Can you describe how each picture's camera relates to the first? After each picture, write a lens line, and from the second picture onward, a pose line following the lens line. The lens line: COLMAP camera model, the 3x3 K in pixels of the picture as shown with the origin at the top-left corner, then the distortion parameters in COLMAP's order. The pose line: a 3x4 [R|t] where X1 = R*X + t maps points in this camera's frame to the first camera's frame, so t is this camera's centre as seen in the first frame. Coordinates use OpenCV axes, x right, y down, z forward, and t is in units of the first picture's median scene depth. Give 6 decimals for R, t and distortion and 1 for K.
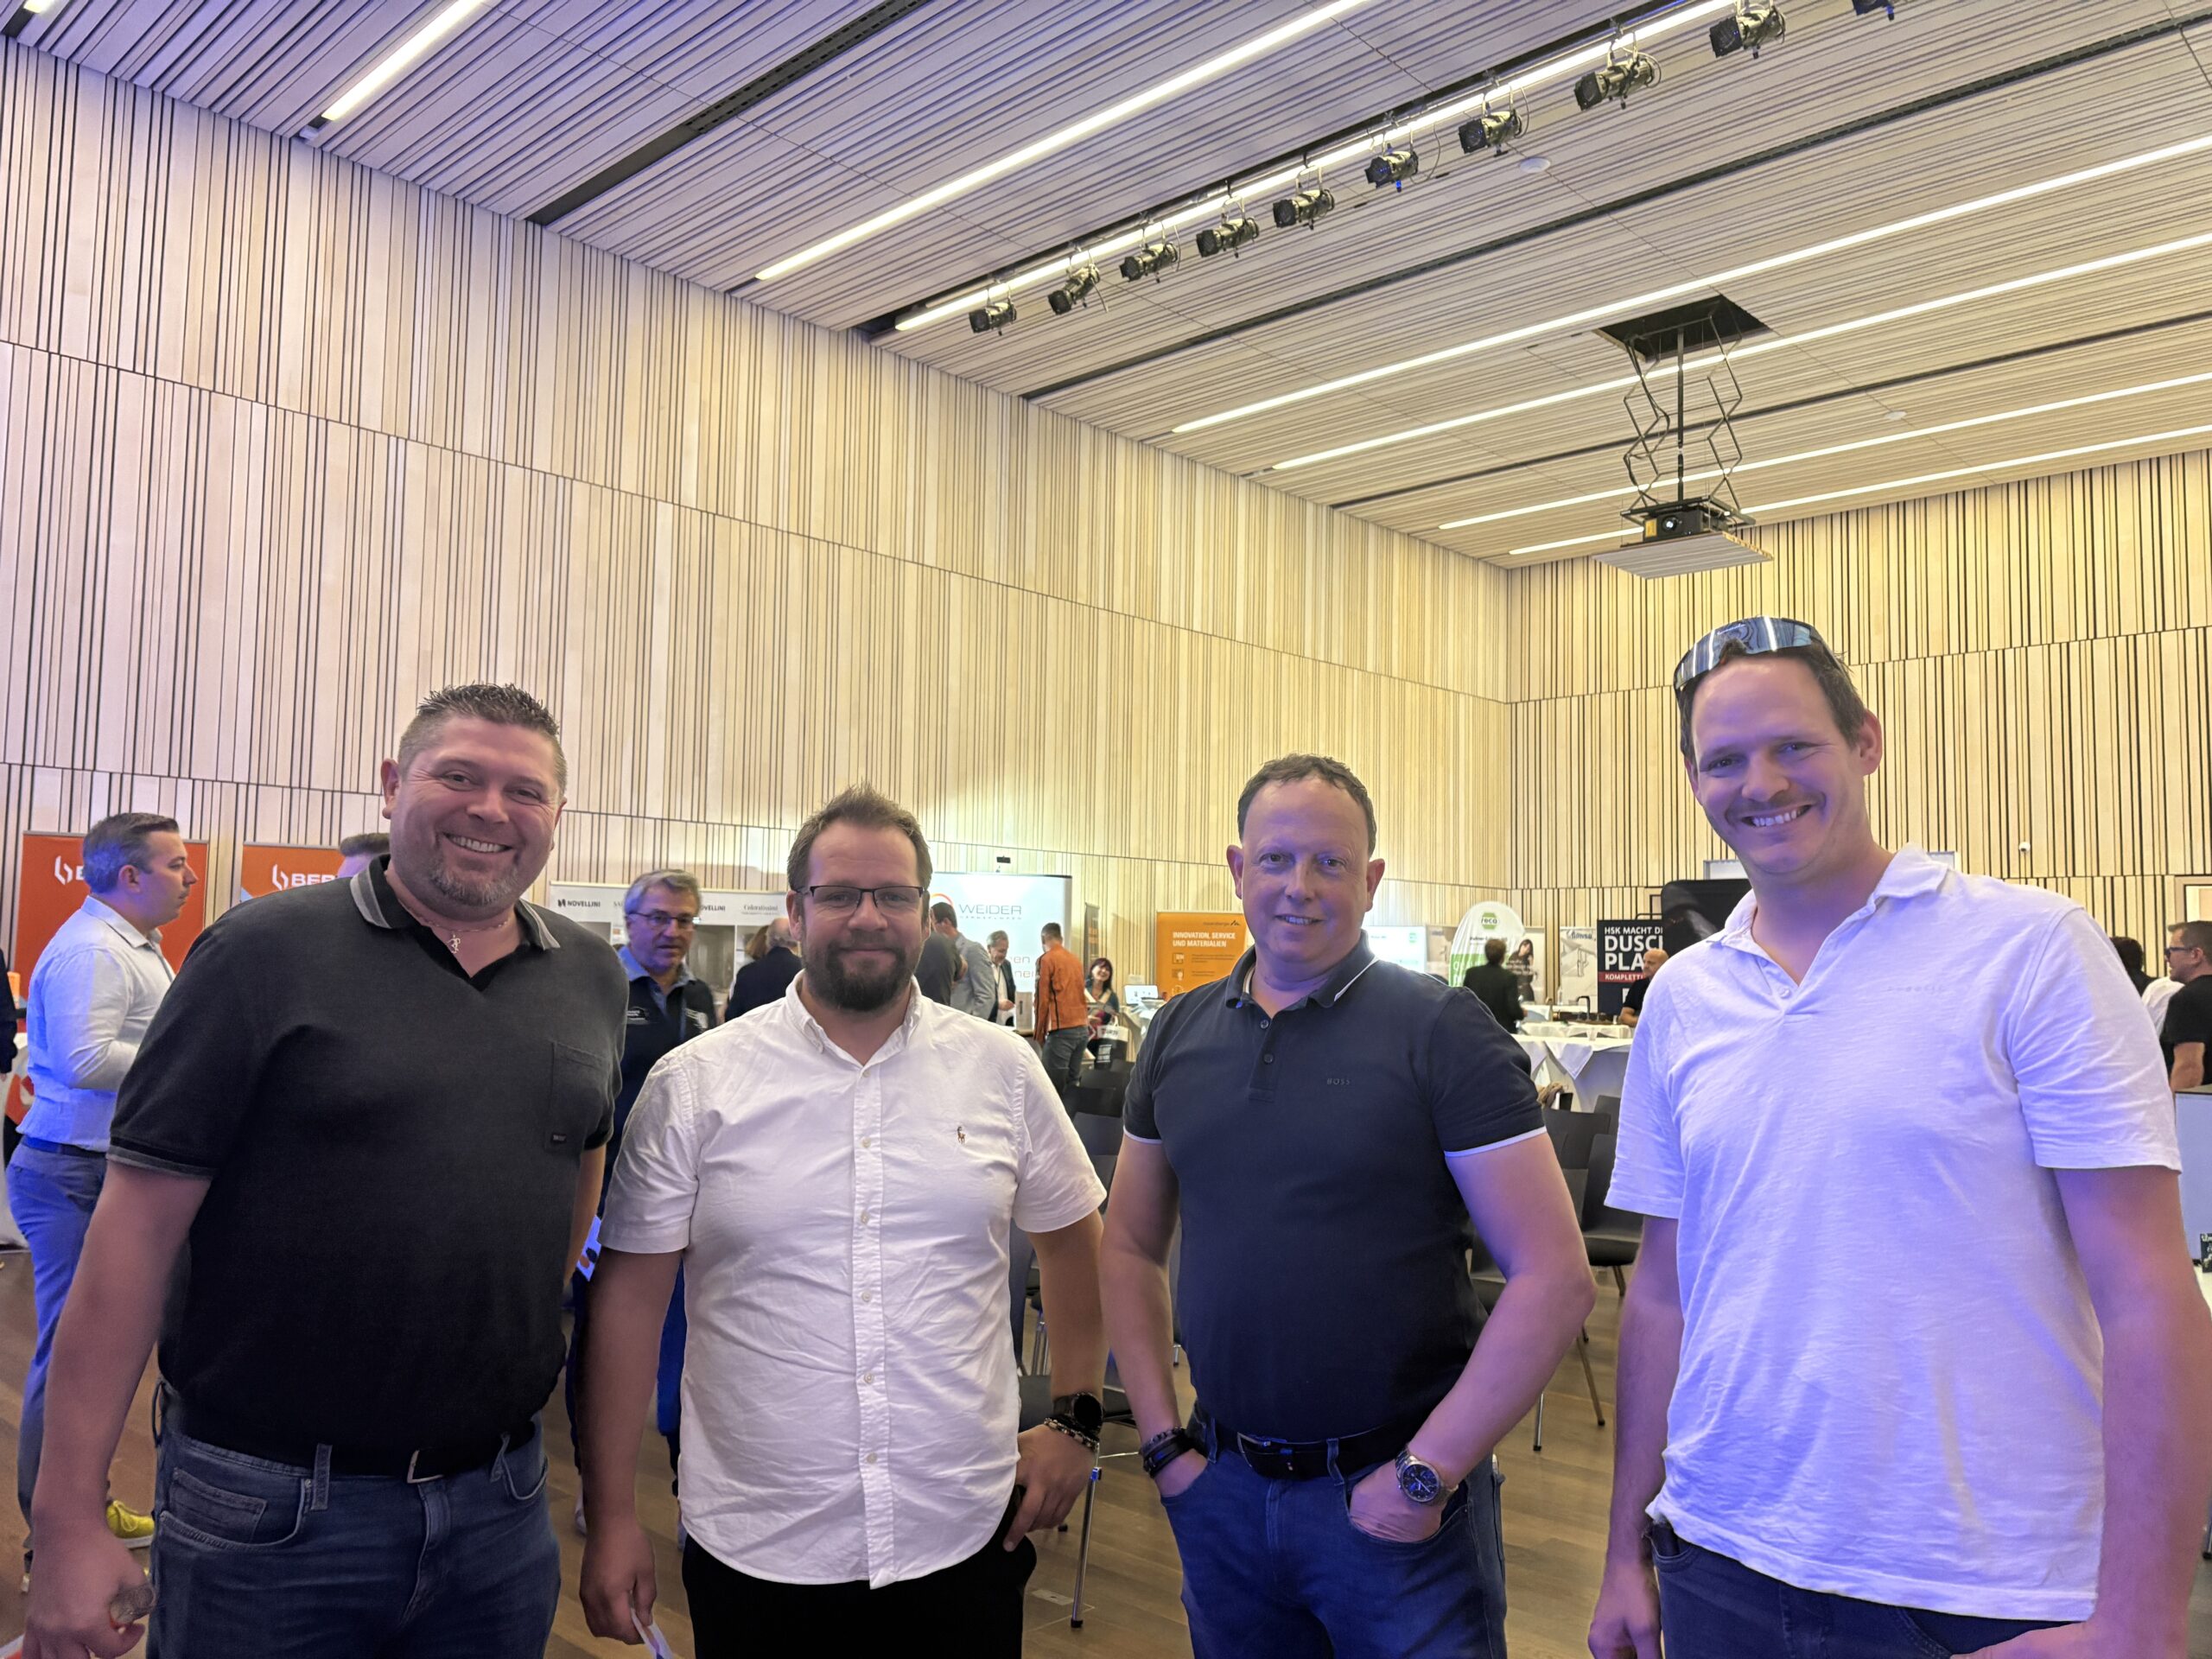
lens RADIAL K [[1677.8, 0, 1112.7], [0, 1677.8, 812.7], [0, 0, 1]] dist [0.023247, -0.007735]
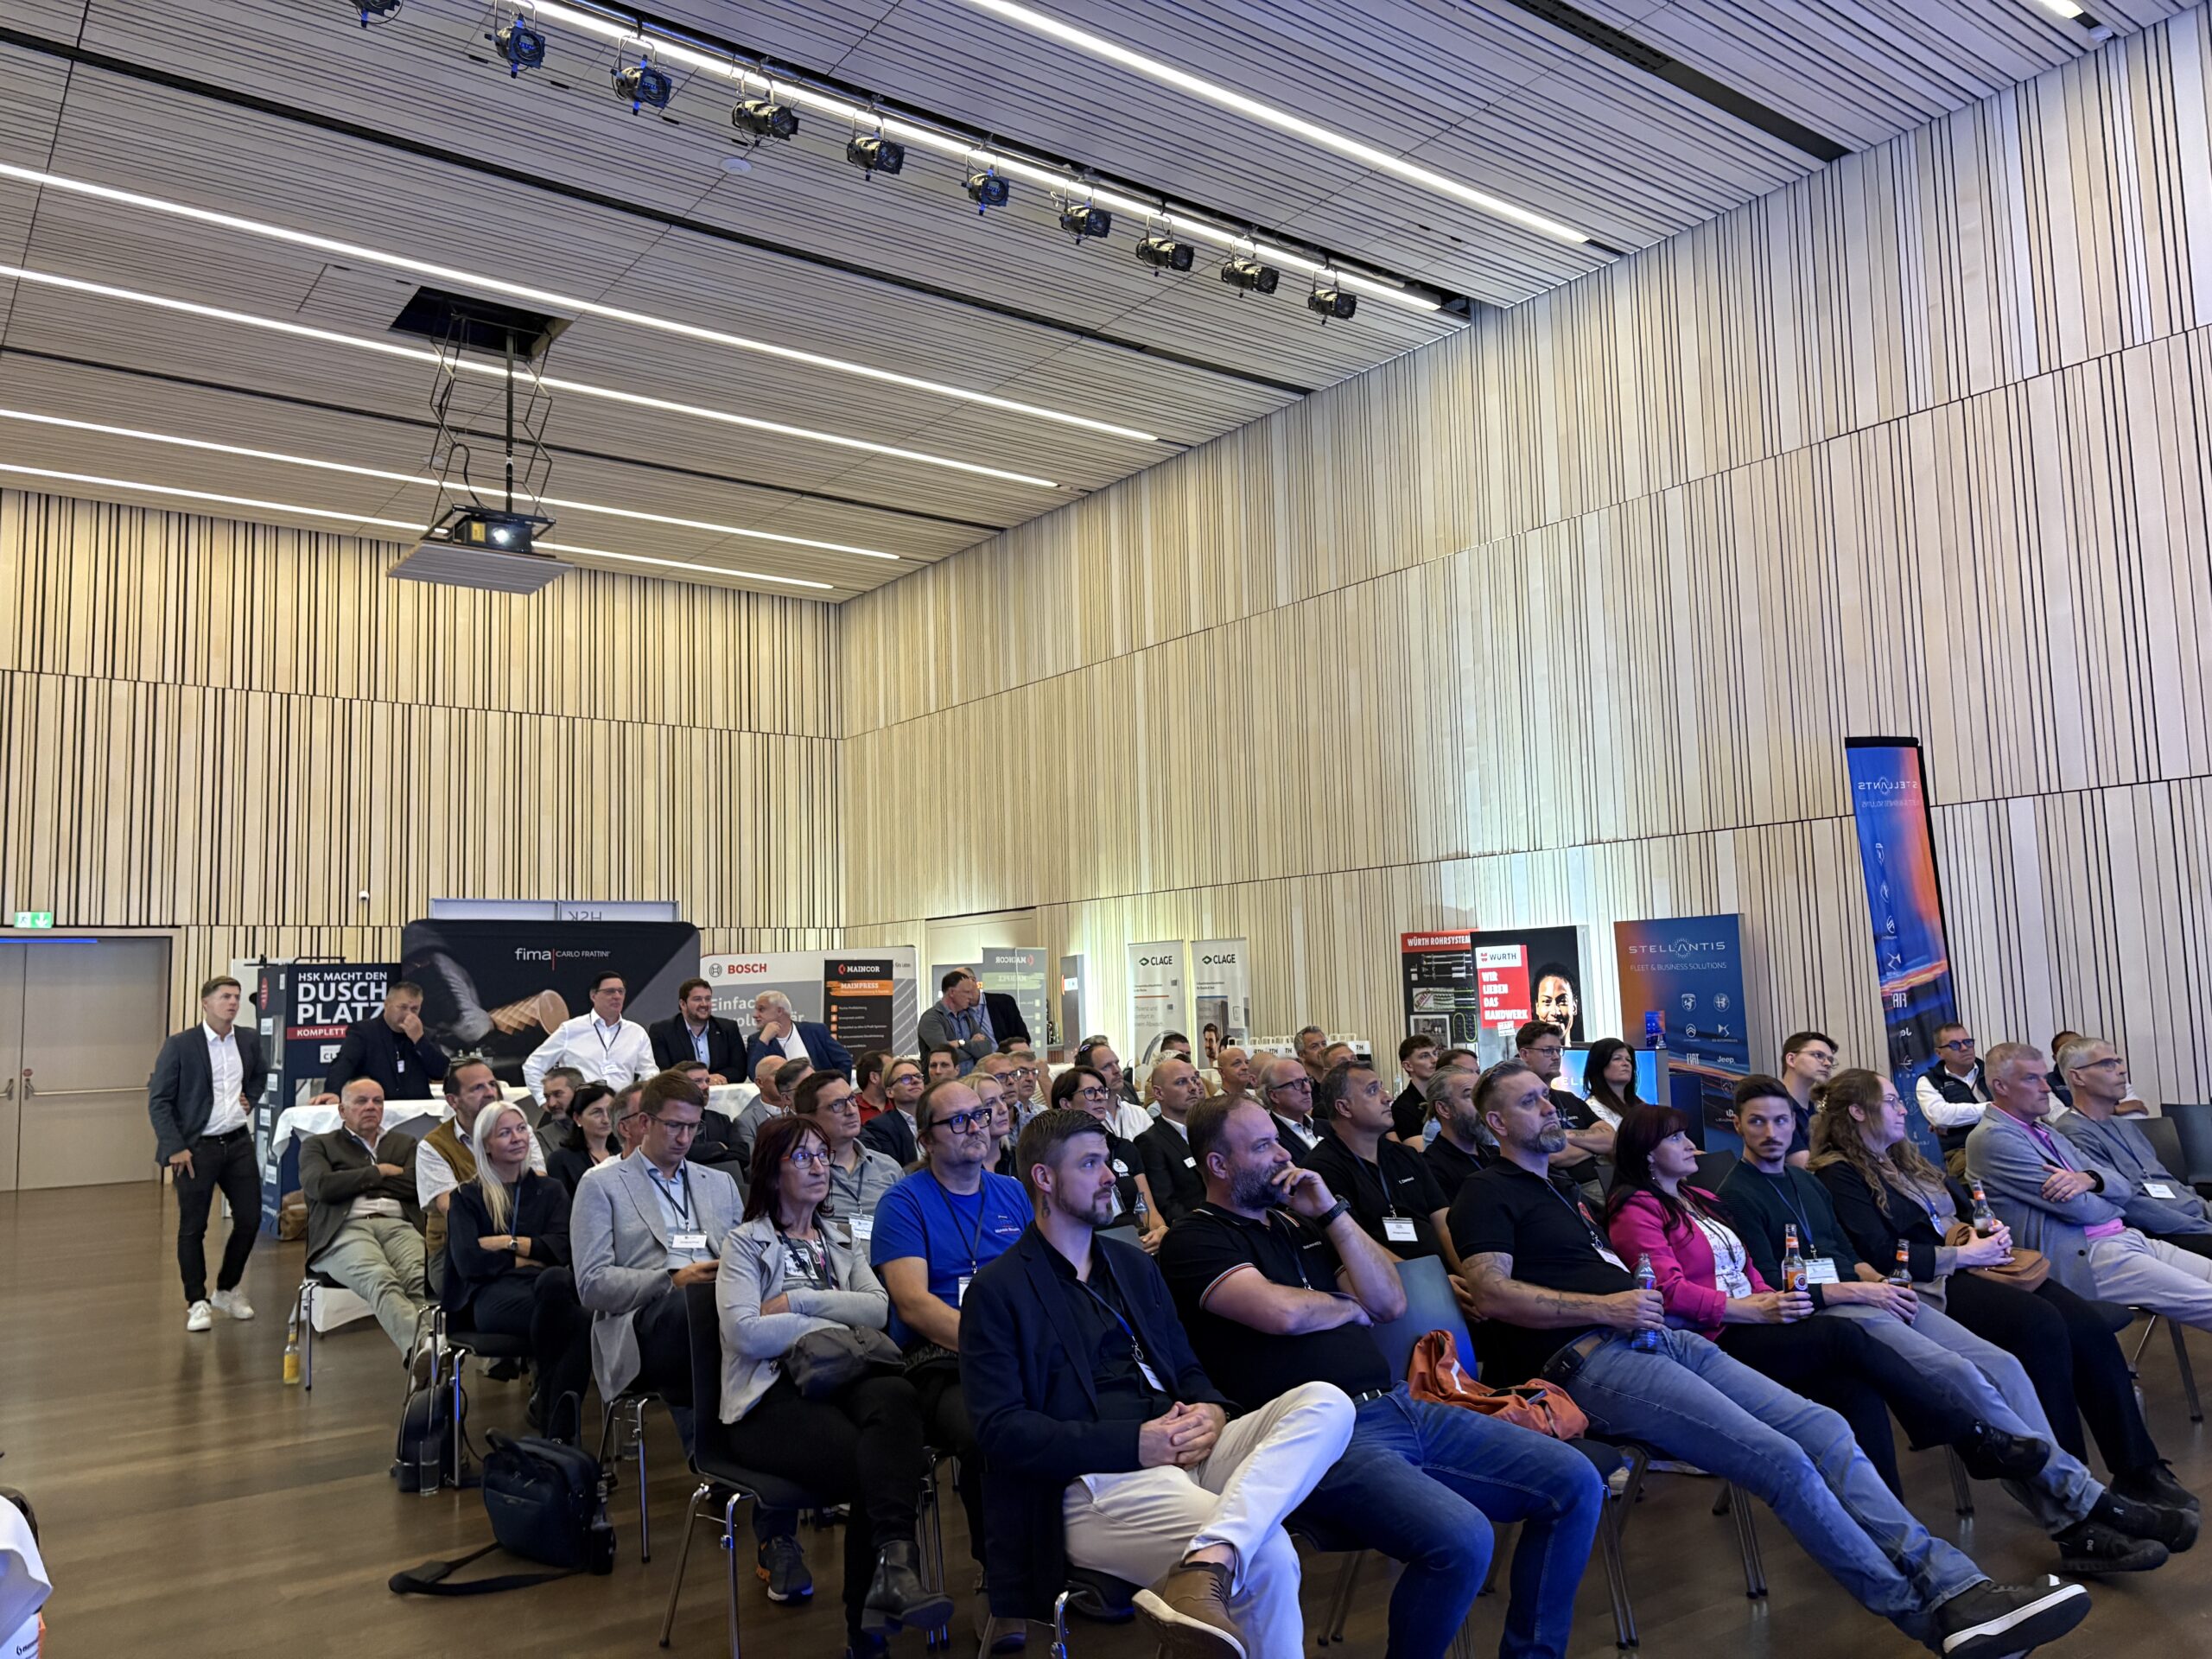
lens RADIAL K [[1677.8, 0, 1112.0], [0, 1677.8, 845.4], [0, 0, 1]] dist [0.023247, -0.007735]
pose [[0.138326, 0.071459, 0.987805, -0.490815], [-0.057649, 0.996283, -0.064000, 0.035683], [-0.988707, -0.048093, 0.141932, 0.491534]]
